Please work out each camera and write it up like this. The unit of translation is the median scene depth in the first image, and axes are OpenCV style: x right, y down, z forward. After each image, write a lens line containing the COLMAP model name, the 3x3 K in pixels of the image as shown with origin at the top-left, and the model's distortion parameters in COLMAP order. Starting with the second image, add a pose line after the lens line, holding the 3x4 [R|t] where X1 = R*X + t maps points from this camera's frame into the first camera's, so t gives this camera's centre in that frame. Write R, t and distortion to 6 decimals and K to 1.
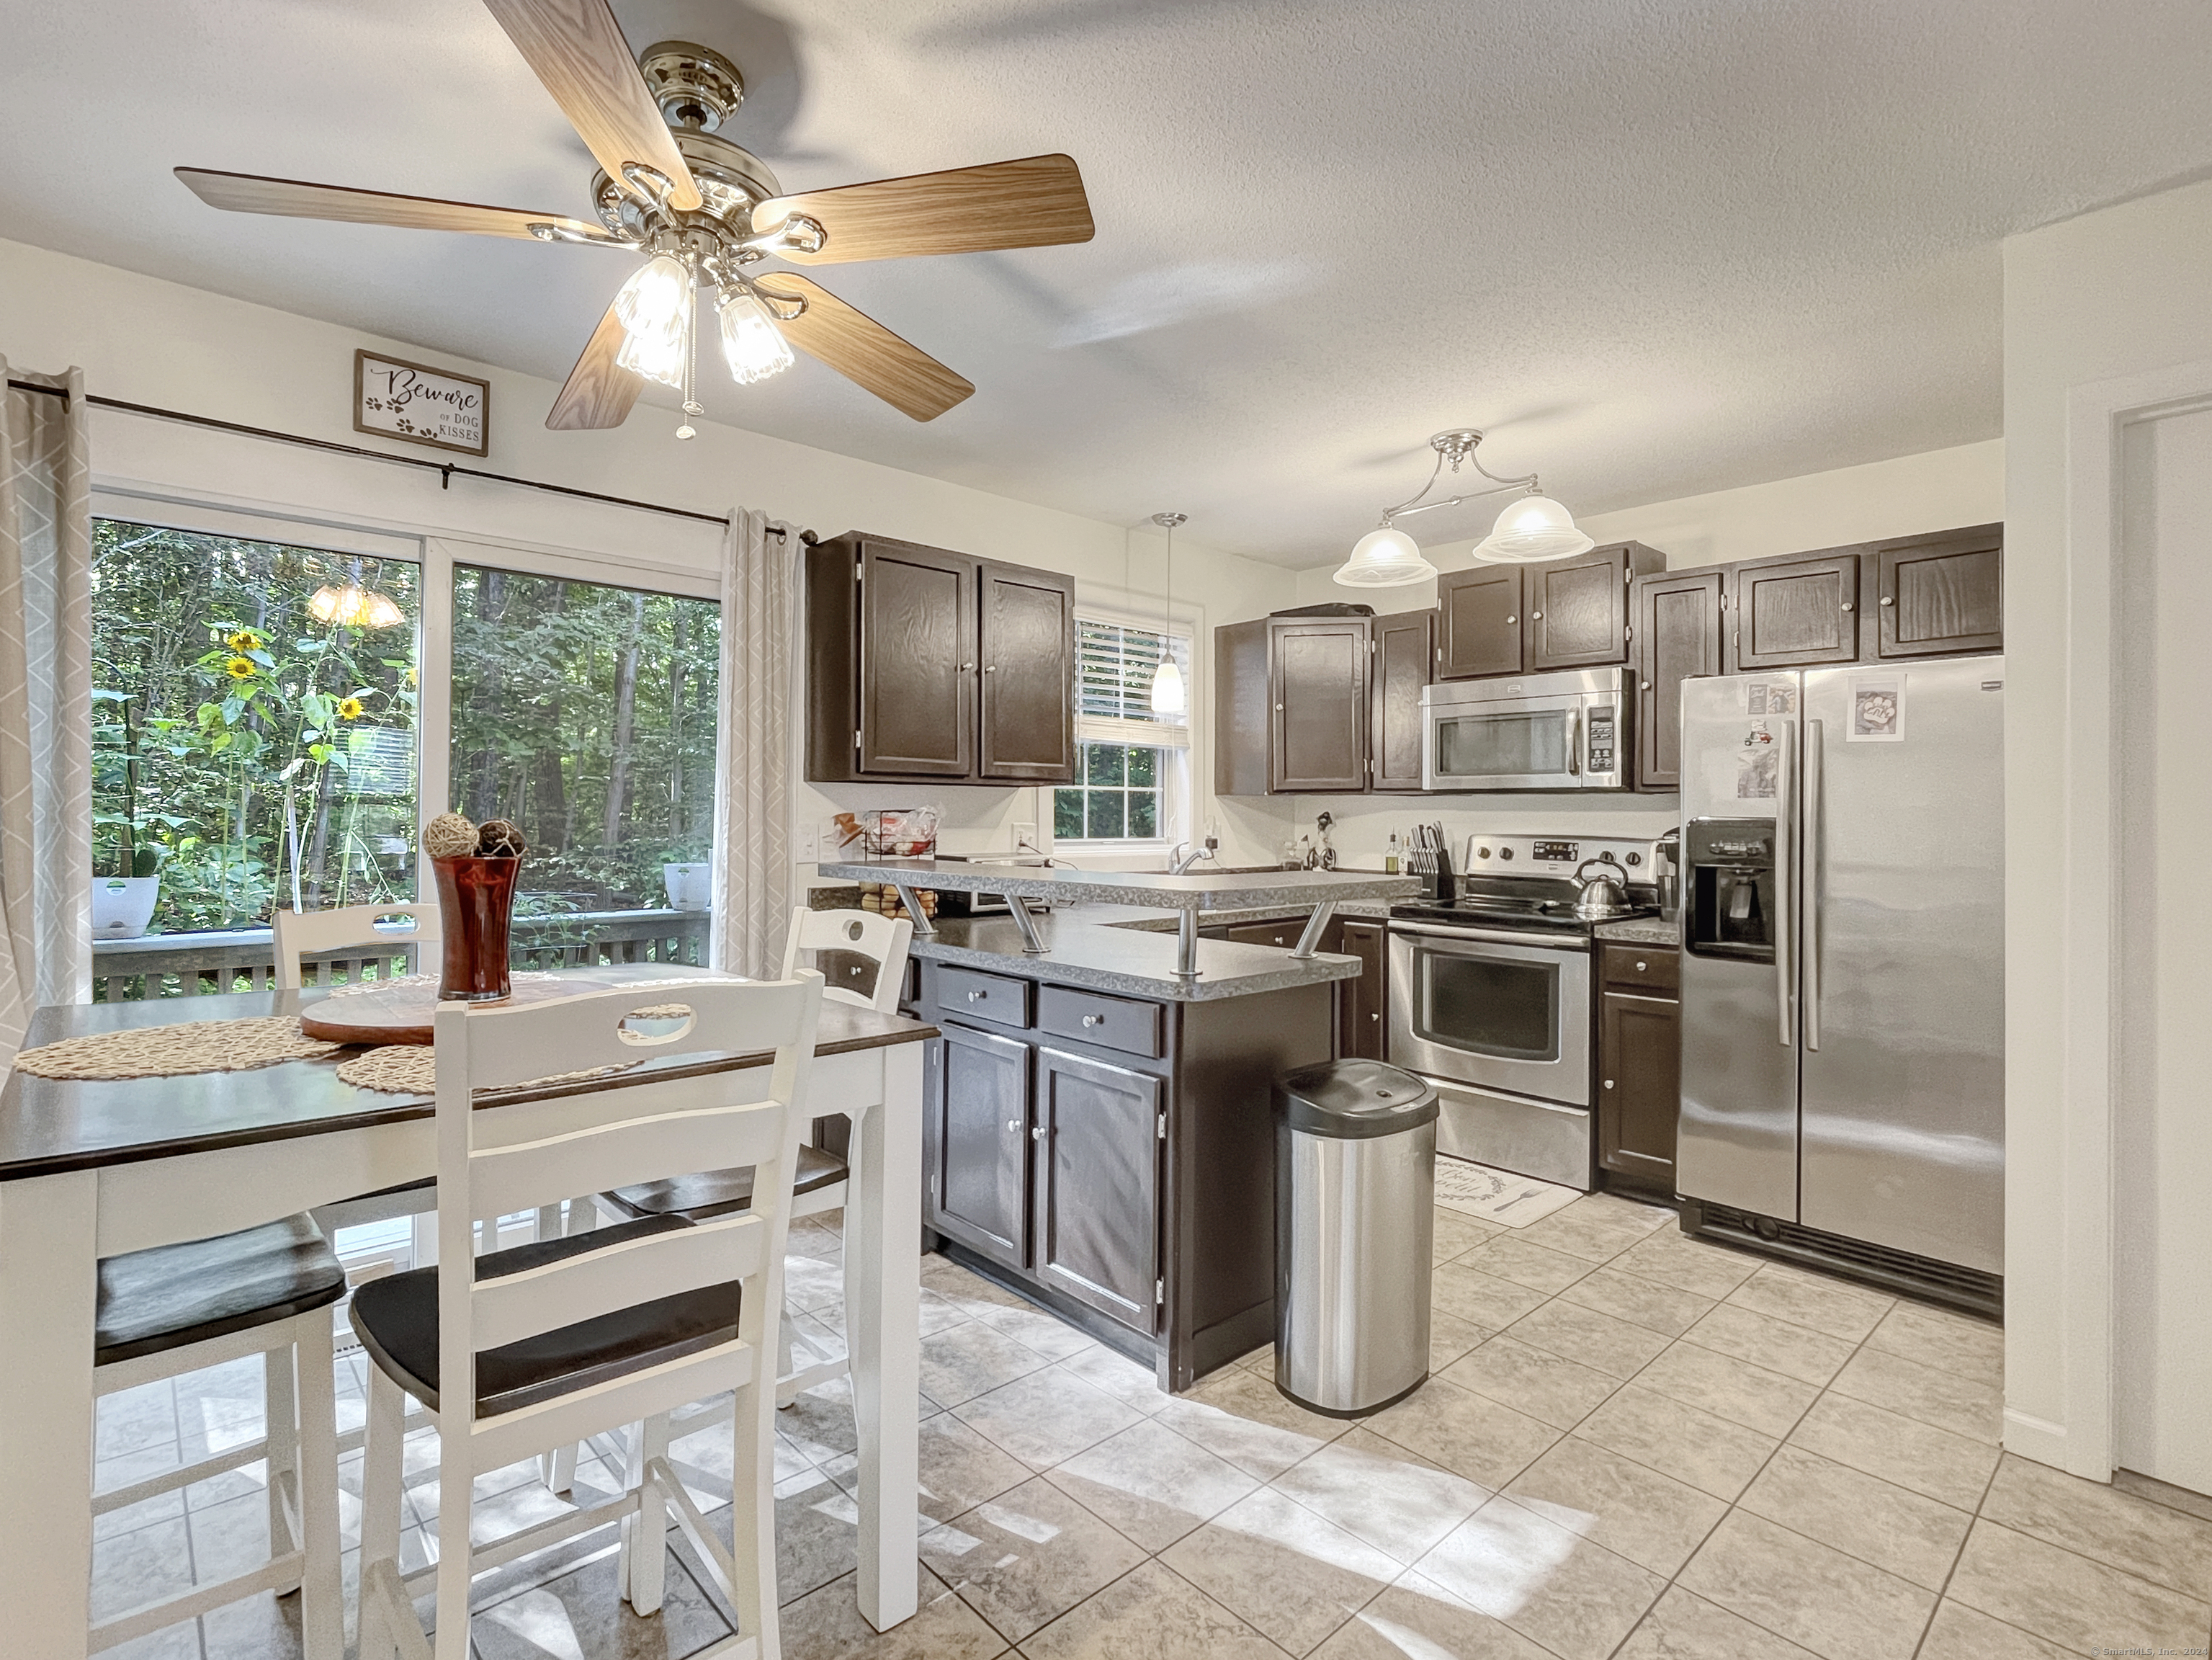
lens RADIAL K [[1088.6, 0, 1101.1], [0, 1088.6, 810.4], [0, 0, 1]] dist [0.004034, -0.000805]
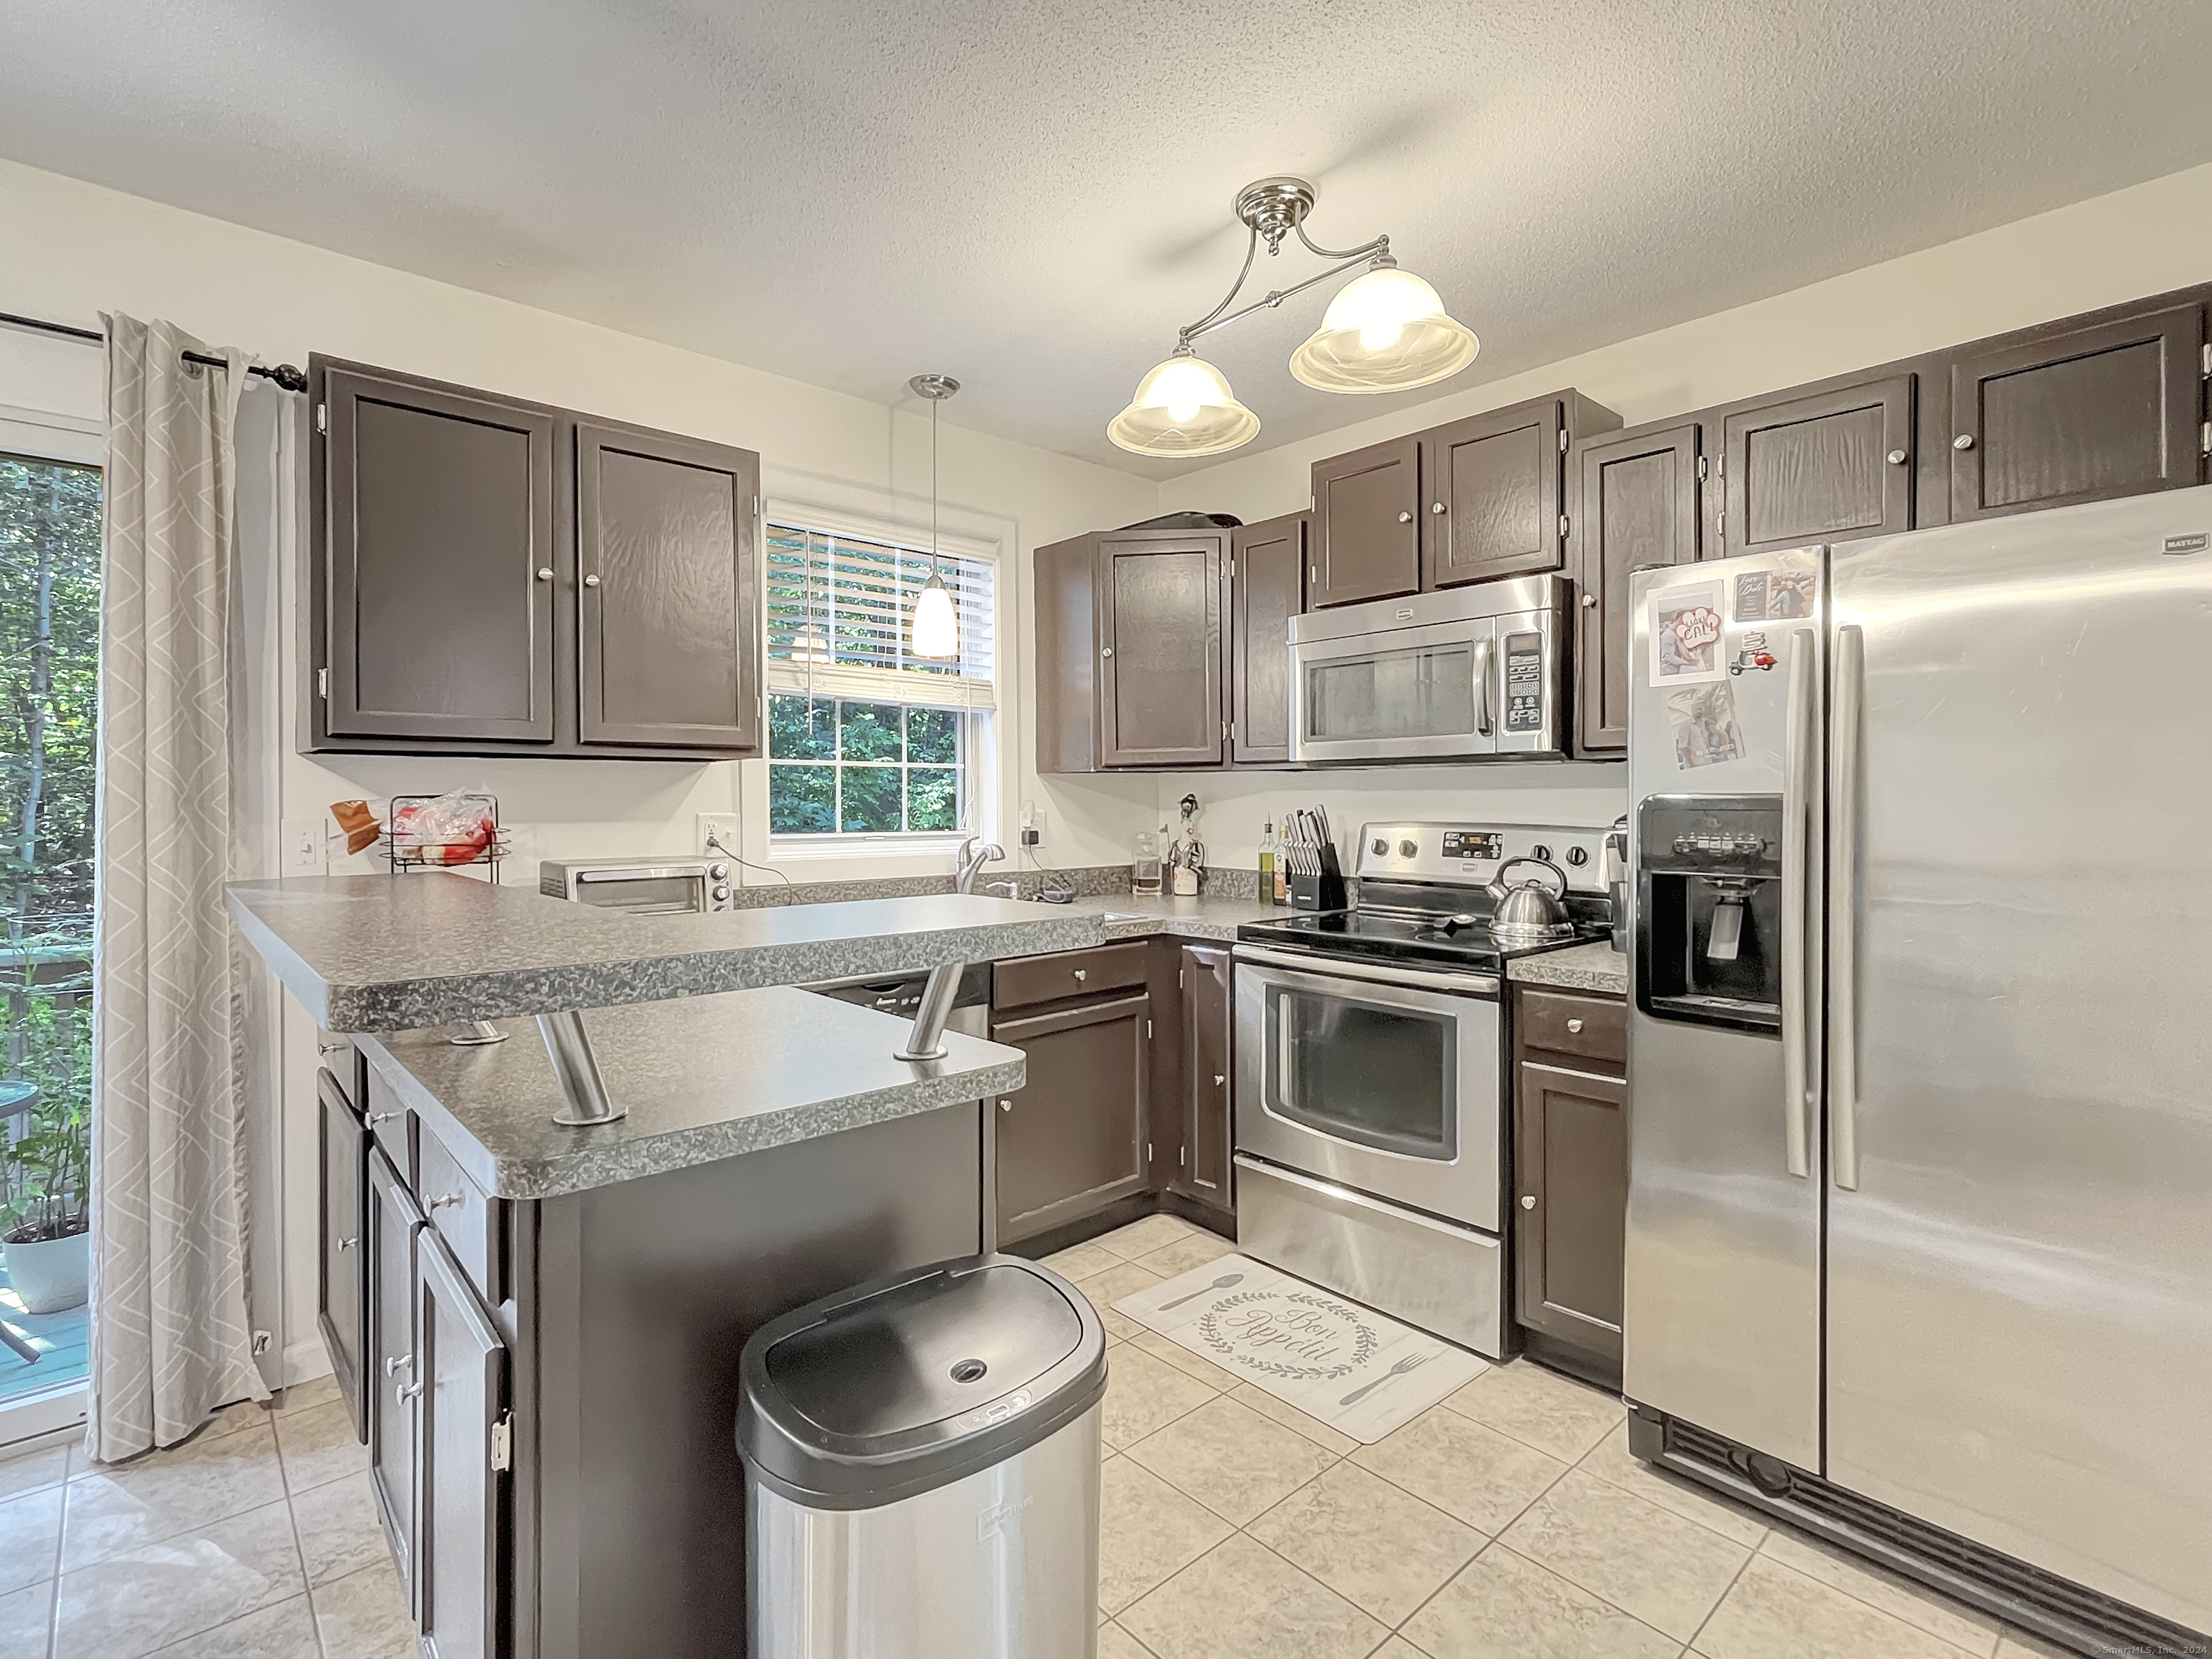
lens RADIAL K [[1088.5, 0, 1100.8], [0, 1088.5, 810.6], [0, 0, 1]] dist [0.004034, -0.000805]
pose [[0.999938, -0.009010, -0.006483, 0.202626], [0.009094, 0.999874, 0.013037, 0.003660], [0.006365, -0.013095, 0.999894, 0.325022]]
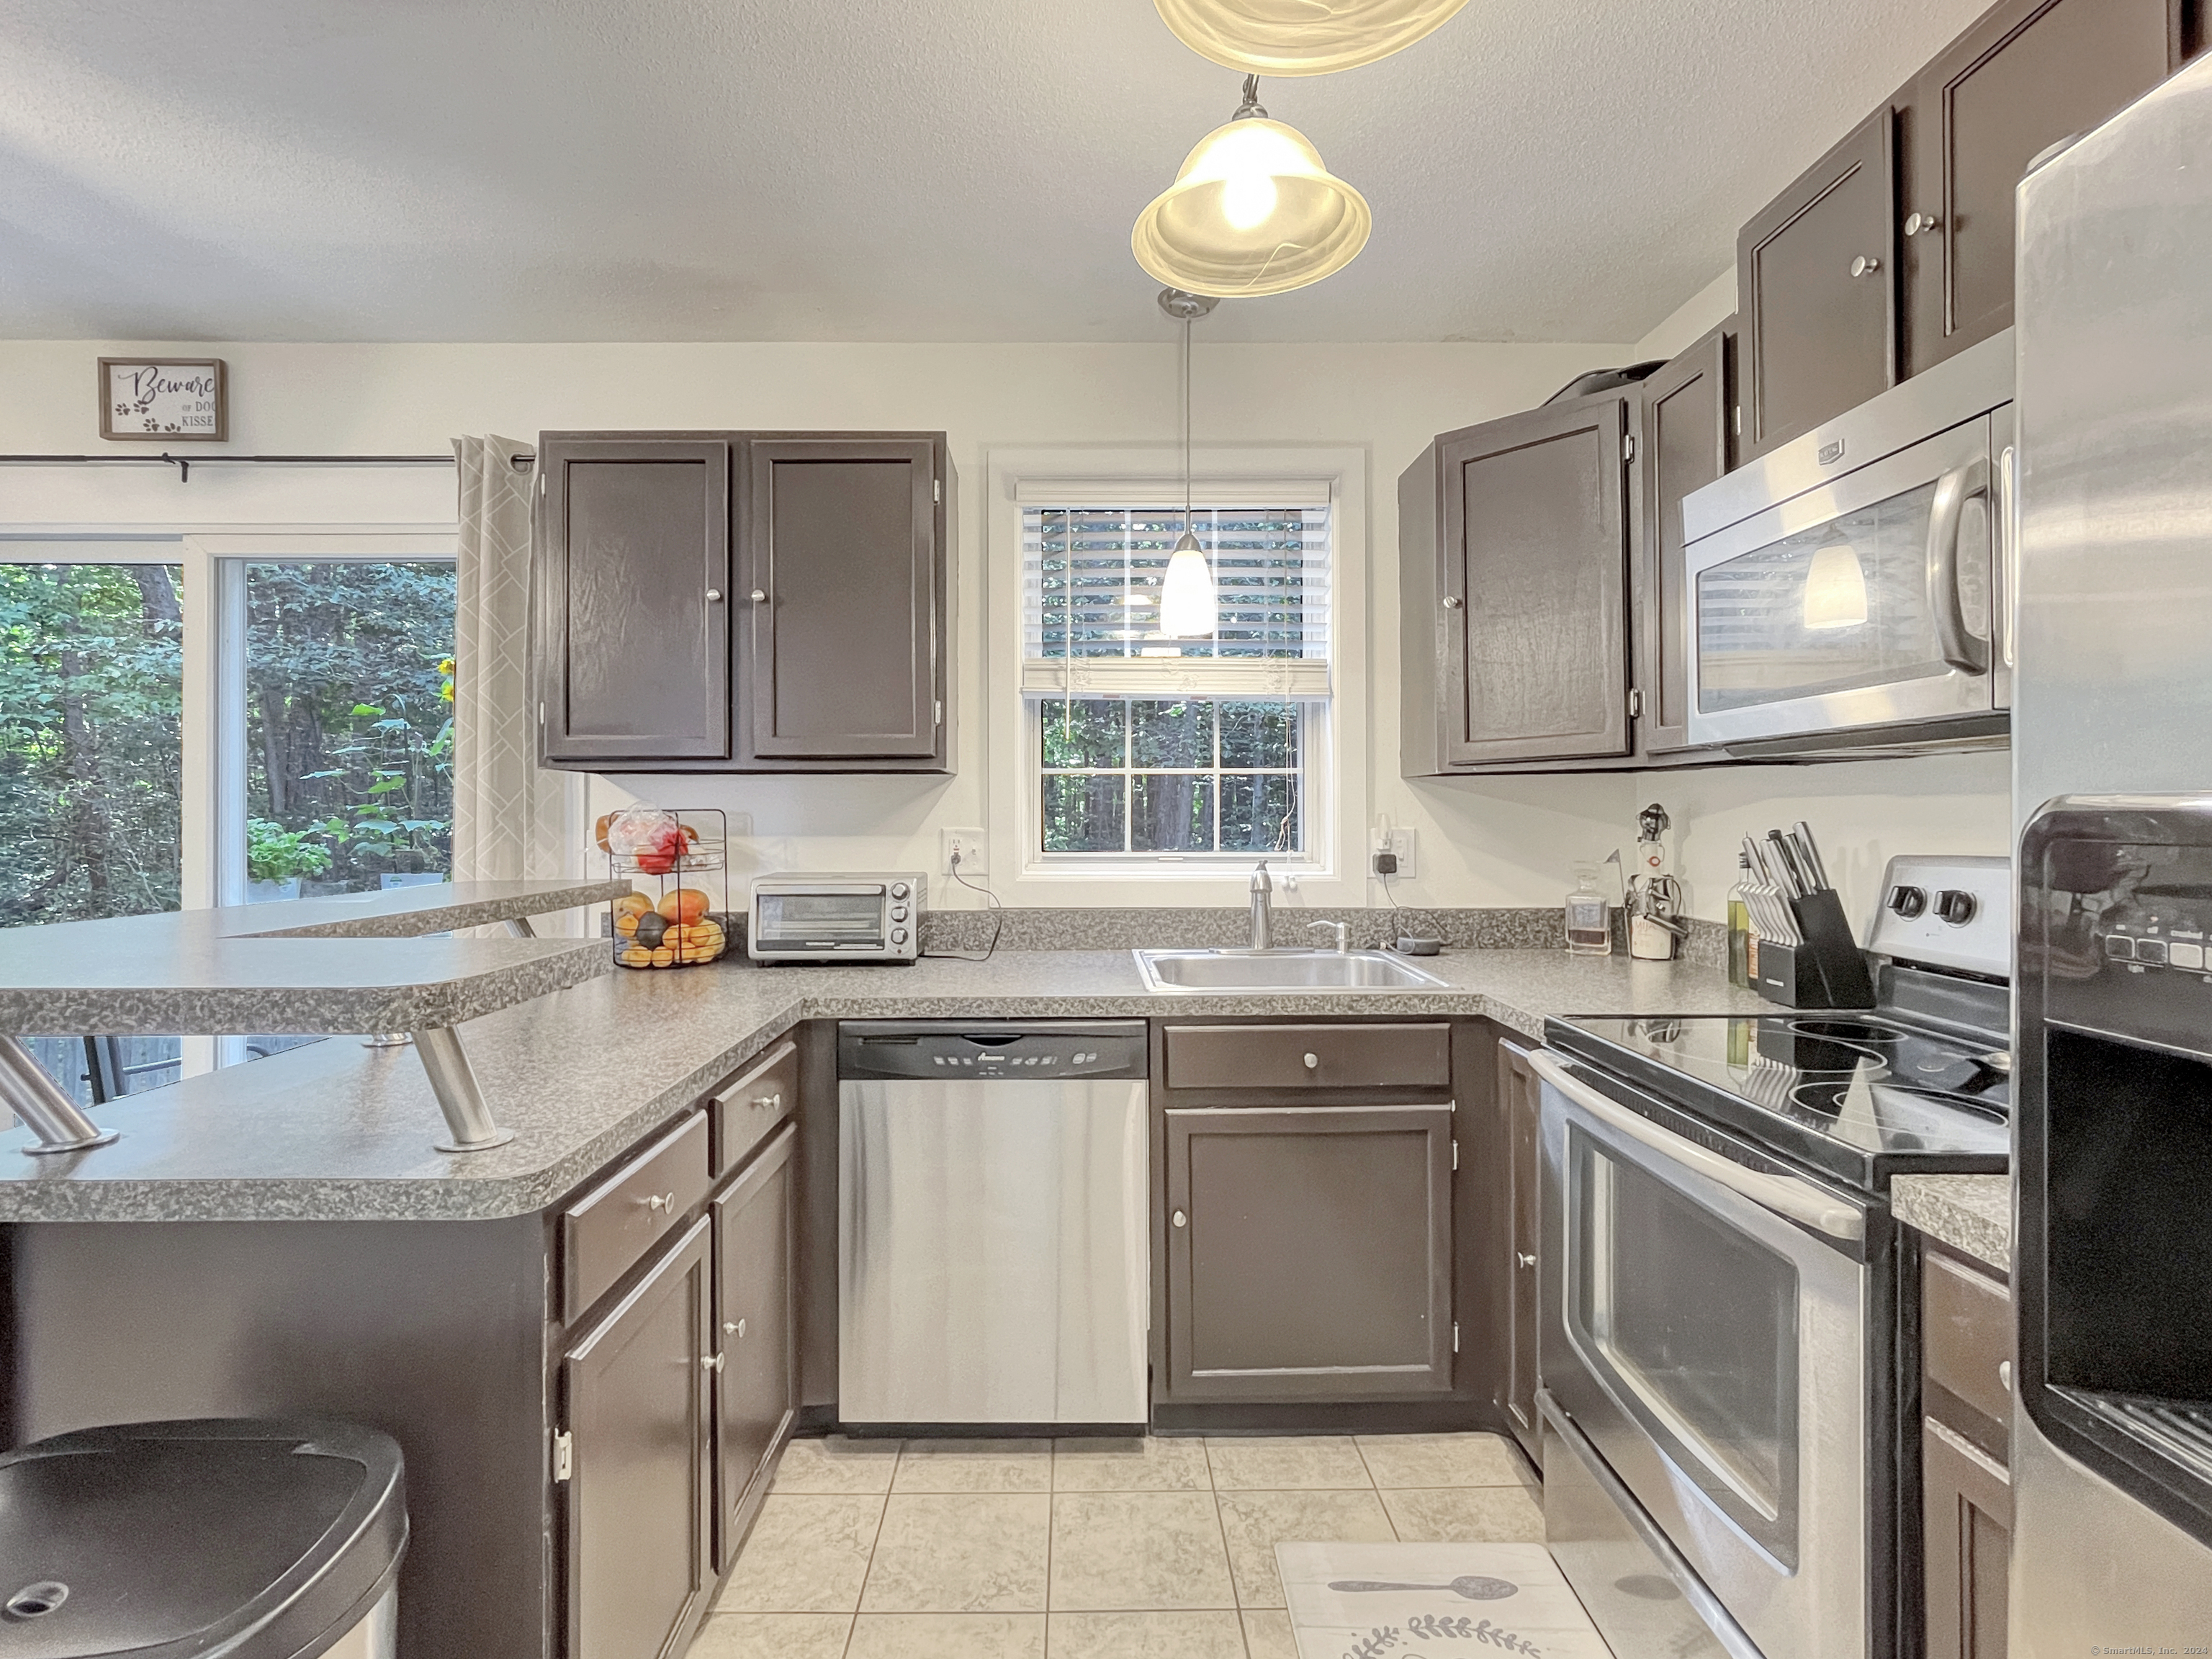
lens RADIAL K [[1088.5, 0, 1063.6], [0, 1088.5, 815.9], [0, 0, 1]] dist [0.004034, -0.000805]
pose [[0.737621, -0.008556, -0.675161, 0.466725], [0.008742, 0.999957, -0.003122, 0.008105], [0.675159, -0.003600, 0.737664, 0.609667]]
